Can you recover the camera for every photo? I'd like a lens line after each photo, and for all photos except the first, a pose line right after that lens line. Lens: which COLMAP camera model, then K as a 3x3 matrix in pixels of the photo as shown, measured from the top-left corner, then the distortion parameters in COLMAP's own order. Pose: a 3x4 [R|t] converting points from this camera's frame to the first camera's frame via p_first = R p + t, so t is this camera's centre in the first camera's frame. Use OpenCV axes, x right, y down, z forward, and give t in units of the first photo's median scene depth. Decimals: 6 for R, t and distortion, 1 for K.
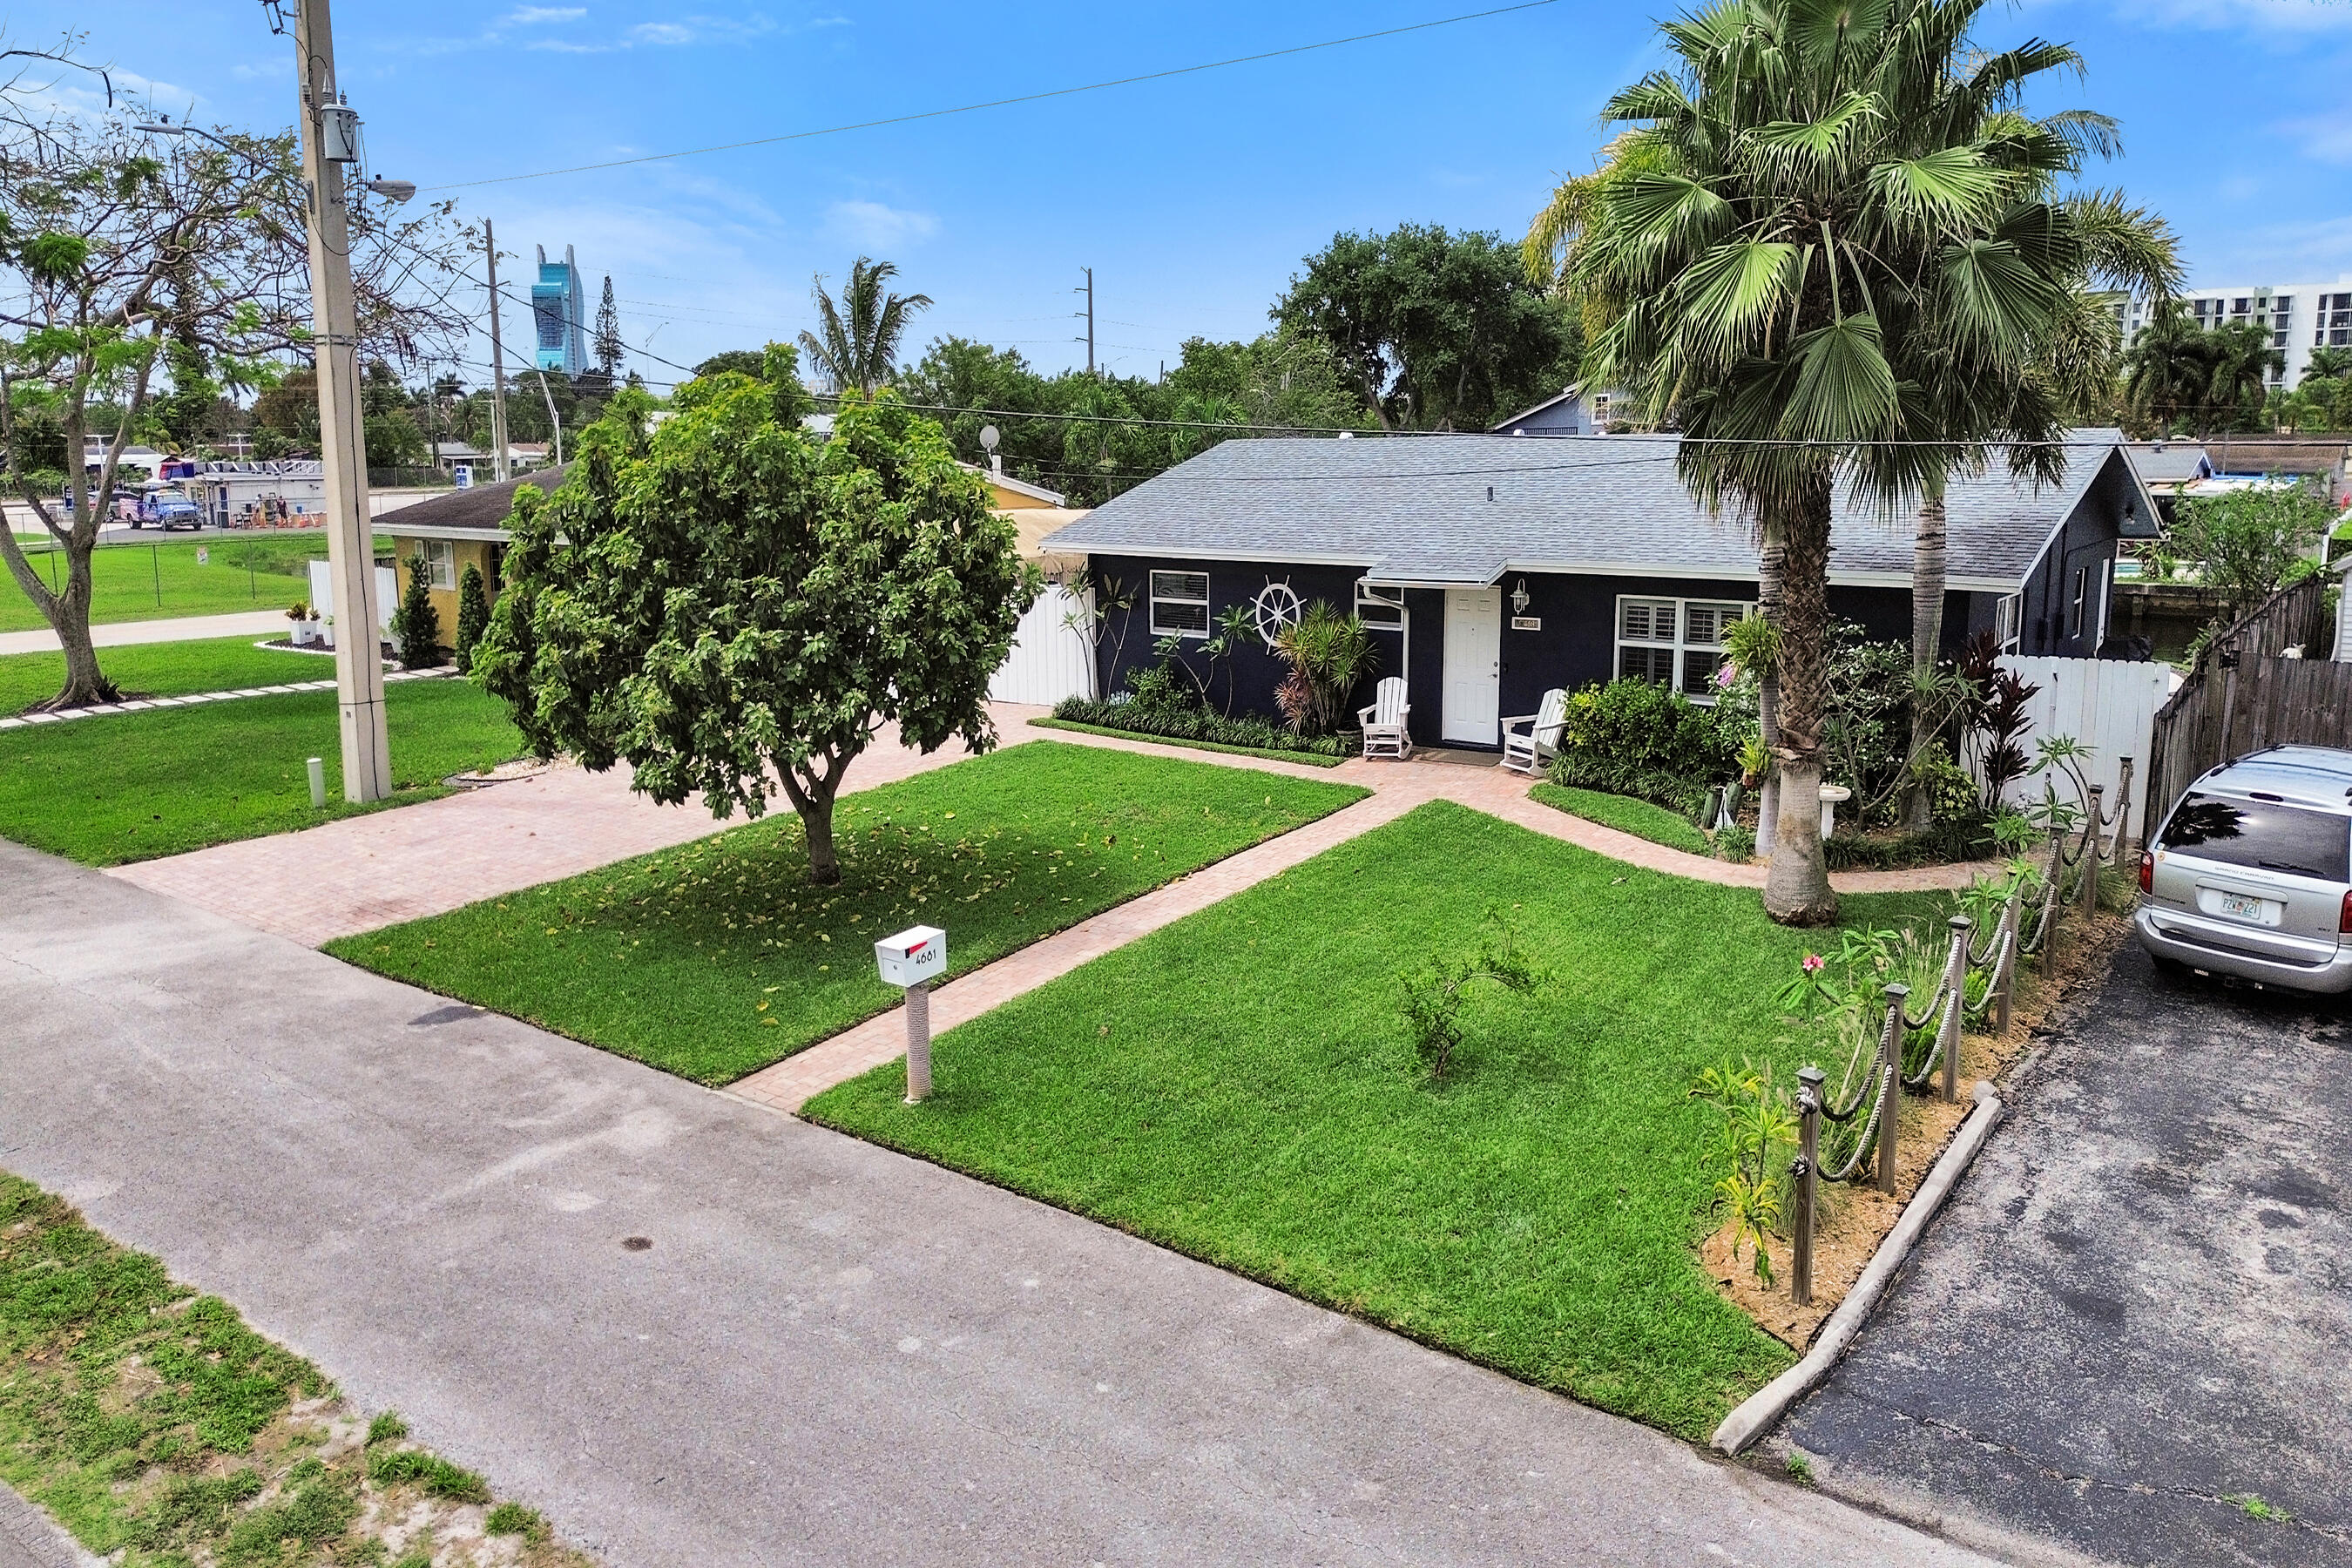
lens RADIAL K [[1565.3, 0, 1176.0], [0, 1565.3, 784.0], [0, 0, 1]] dist [0.001482, -0.000469]
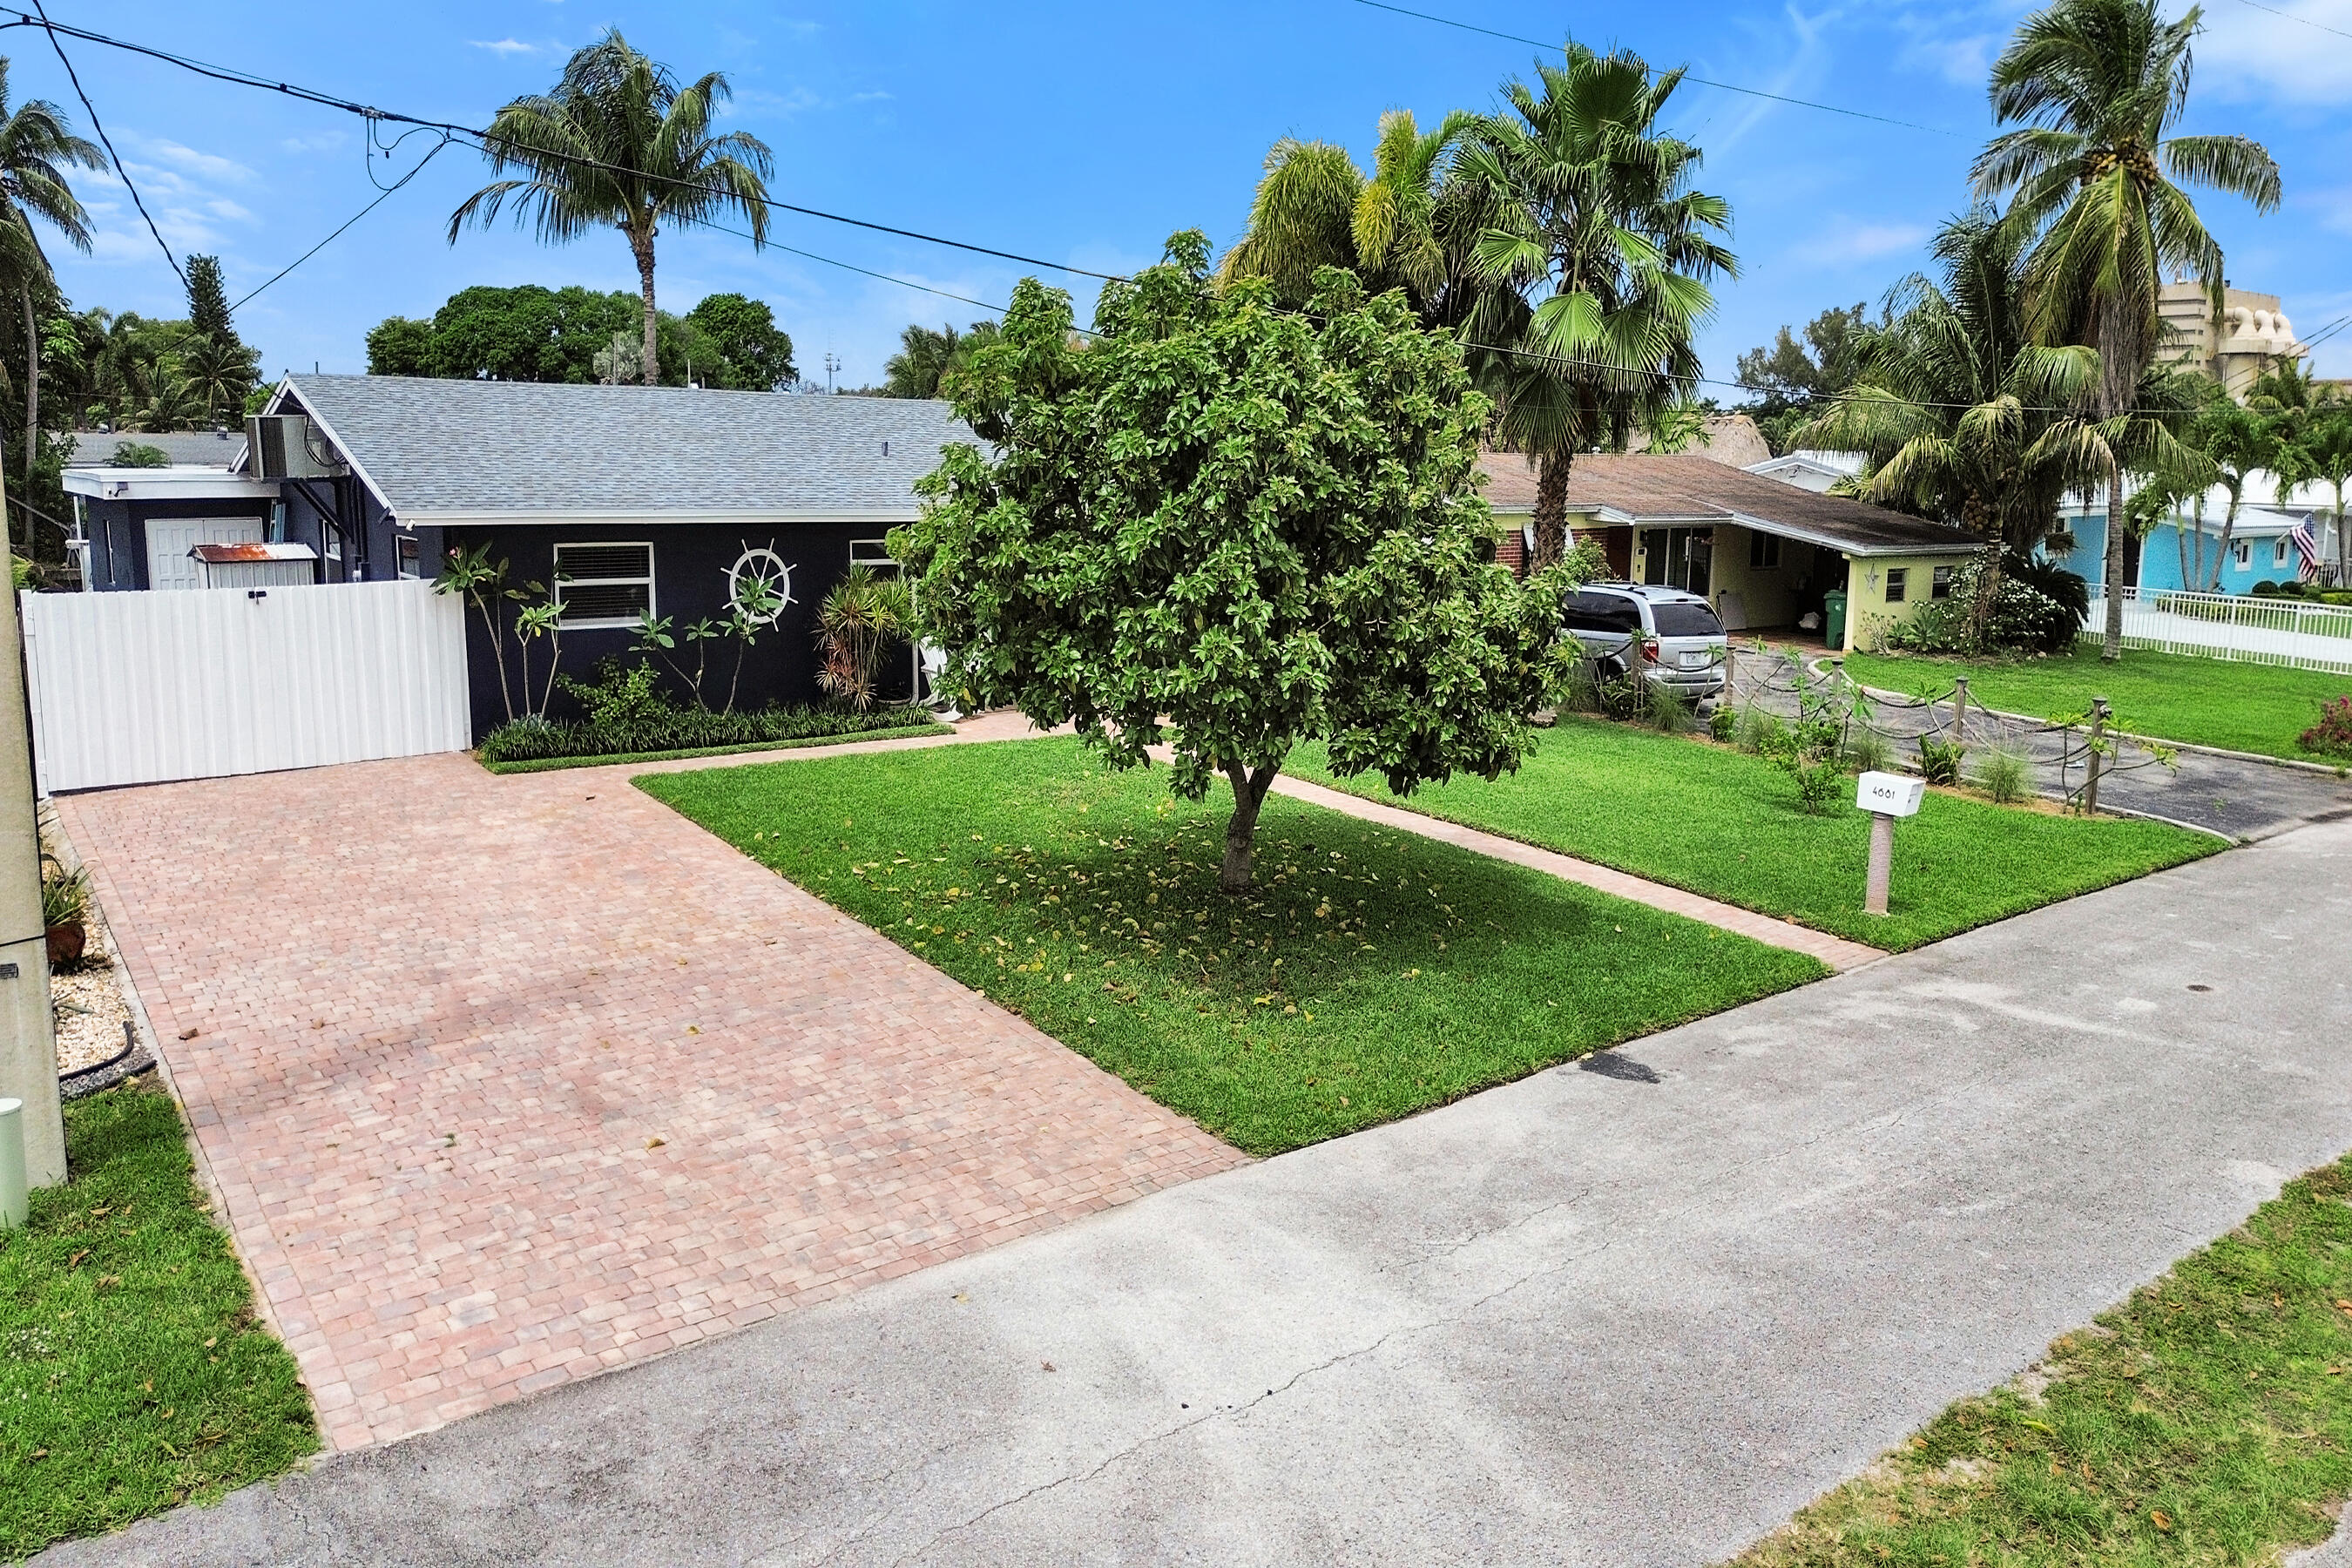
lens RADIAL K [[1565.3, 0, 1176.0], [0, 1565.3, 784.0], [0, 0, 1]] dist [0.001482, -0.000469]
pose [[0.294466, -0.176559, 0.939211, -1.023739], [0.171355, 0.976613, 0.129866, -0.109195], [-0.940174, 0.122698, 0.317834, 0.772894]]
